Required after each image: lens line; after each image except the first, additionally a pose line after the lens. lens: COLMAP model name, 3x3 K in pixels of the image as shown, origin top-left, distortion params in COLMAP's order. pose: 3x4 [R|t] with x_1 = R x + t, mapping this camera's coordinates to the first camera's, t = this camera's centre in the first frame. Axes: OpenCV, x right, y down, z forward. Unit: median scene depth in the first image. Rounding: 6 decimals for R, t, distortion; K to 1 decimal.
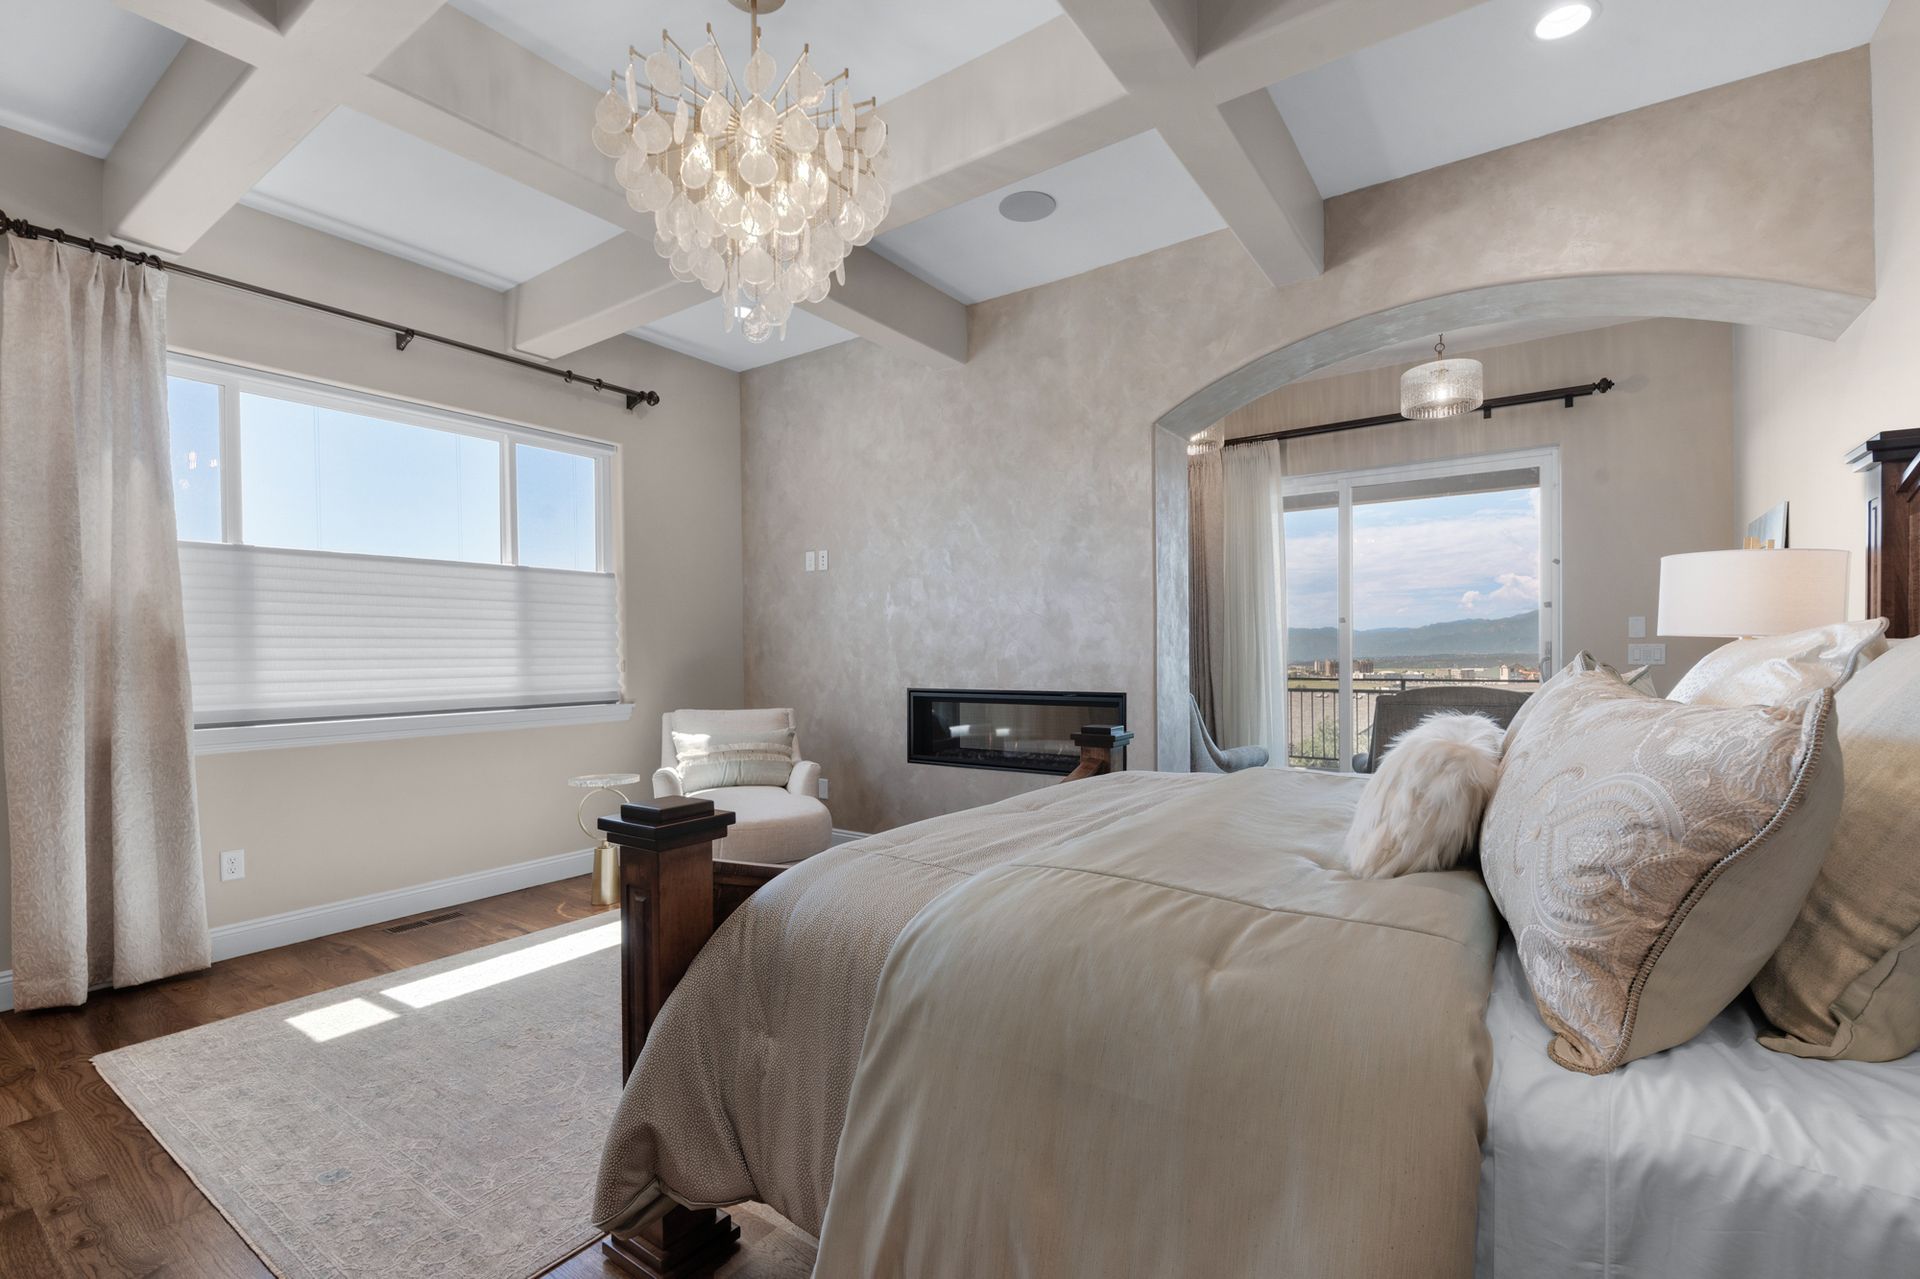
lens RADIAL K [[831.5, 0, 968.8], [0, 831.5, 648.6], [0, 0, 1]] dist [-0.008986, -0.000590]
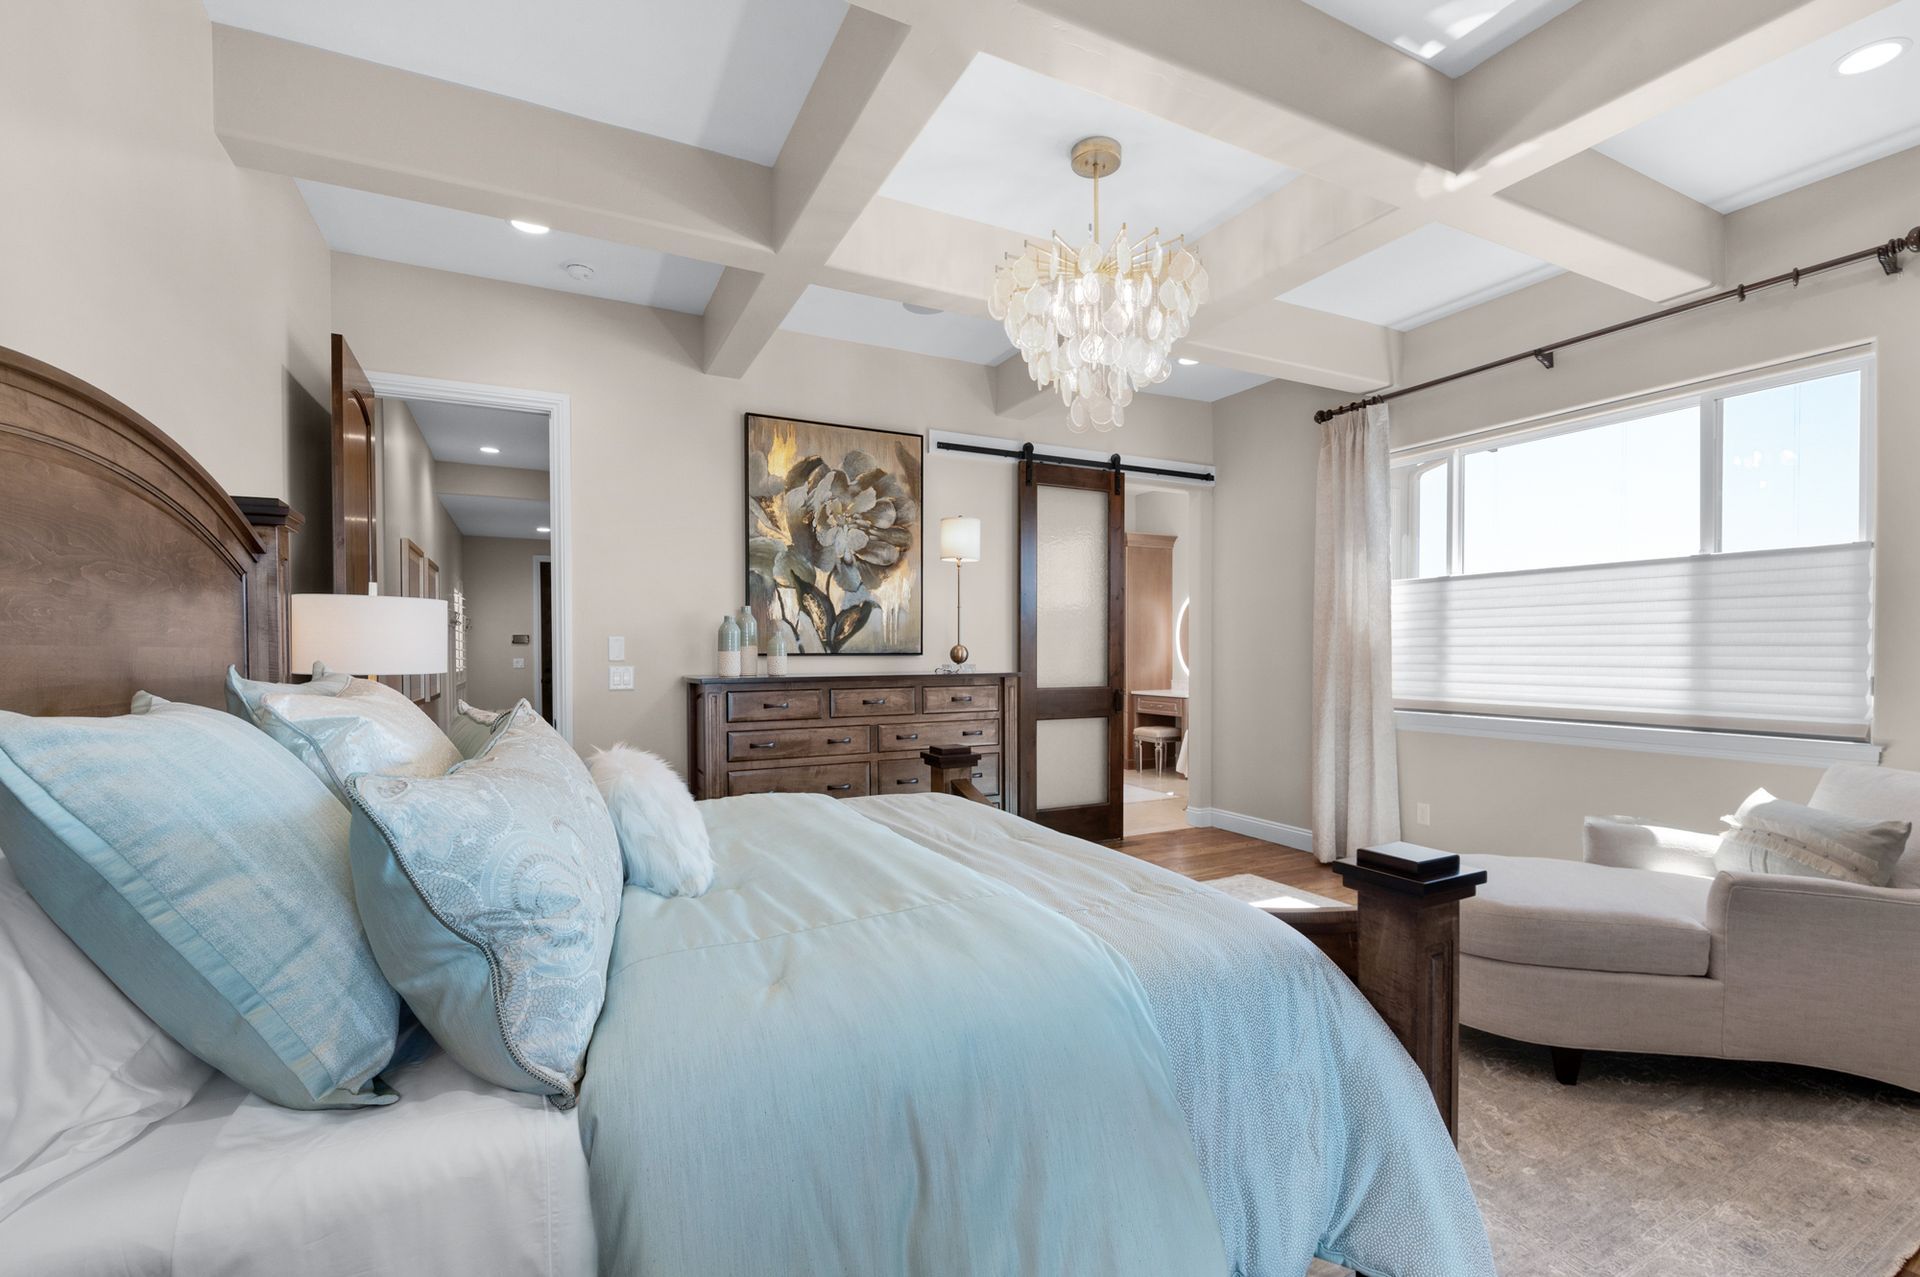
lens RADIAL K [[831.5, 0, 962.6], [0, 831.5, 651.4], [0, 0, 1]] dist [-0.008986, -0.000590]
pose [[-0.468797, 0.005147, -0.883291, 0.574187], [0.003771, 0.999986, 0.003825, -0.012542], [0.883298, -0.001538, -0.468809, 0.832564]]
